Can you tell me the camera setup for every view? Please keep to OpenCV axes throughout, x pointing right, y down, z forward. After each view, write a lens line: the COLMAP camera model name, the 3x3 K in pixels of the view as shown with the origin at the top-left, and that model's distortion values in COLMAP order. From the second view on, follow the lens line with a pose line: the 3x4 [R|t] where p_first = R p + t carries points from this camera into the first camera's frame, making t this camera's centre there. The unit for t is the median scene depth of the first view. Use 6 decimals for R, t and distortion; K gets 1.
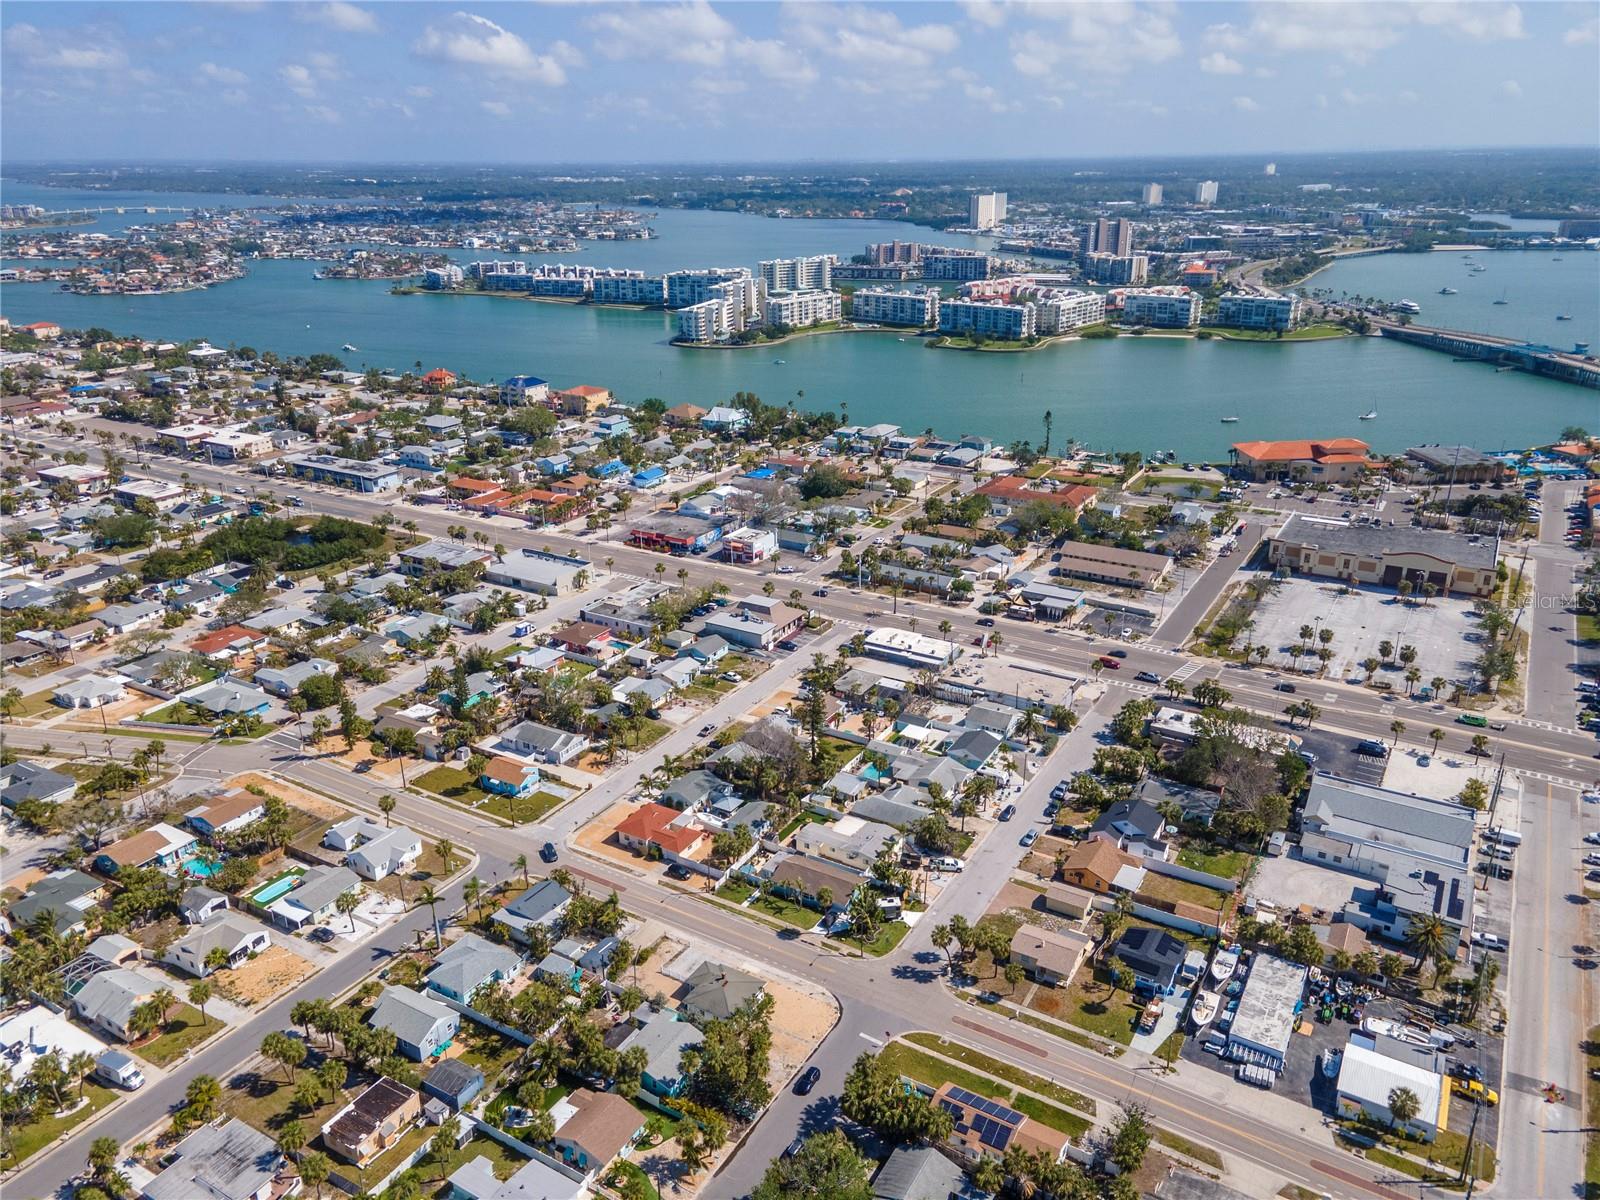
lens RADIAL K [[1154.4, 0, 800.0], [0, 1154.4, 600.0], [0, 0, 1]] dist [0.032823, 0.043135]
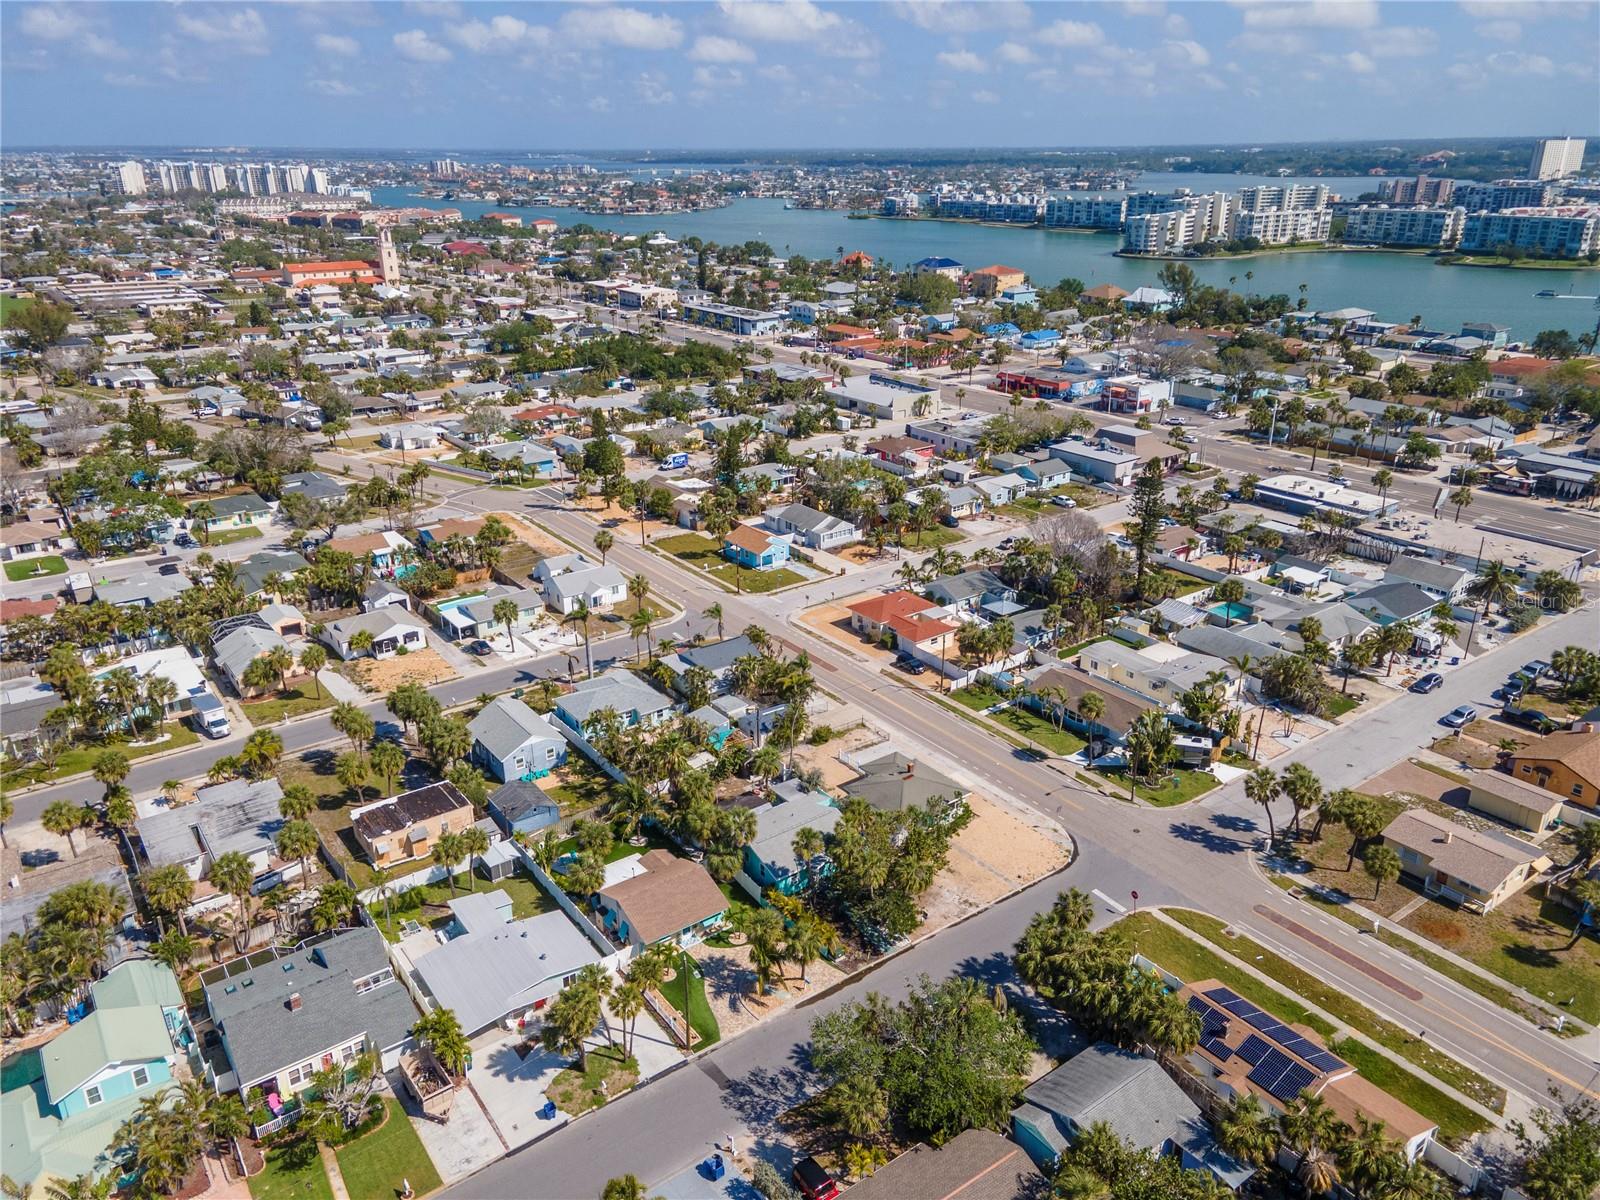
lens RADIAL K [[1154.4, 0, 800.0], [0, 1154.4, 600.0], [0, 0, 1]] dist [0.032823, 0.043135]
pose [[0.924509, 0.146119, -0.352041, 0.077999], [-0.140291, 0.989212, 0.042160, 0.159313], [0.354403, 0.010411, 0.935035, 0.260441]]
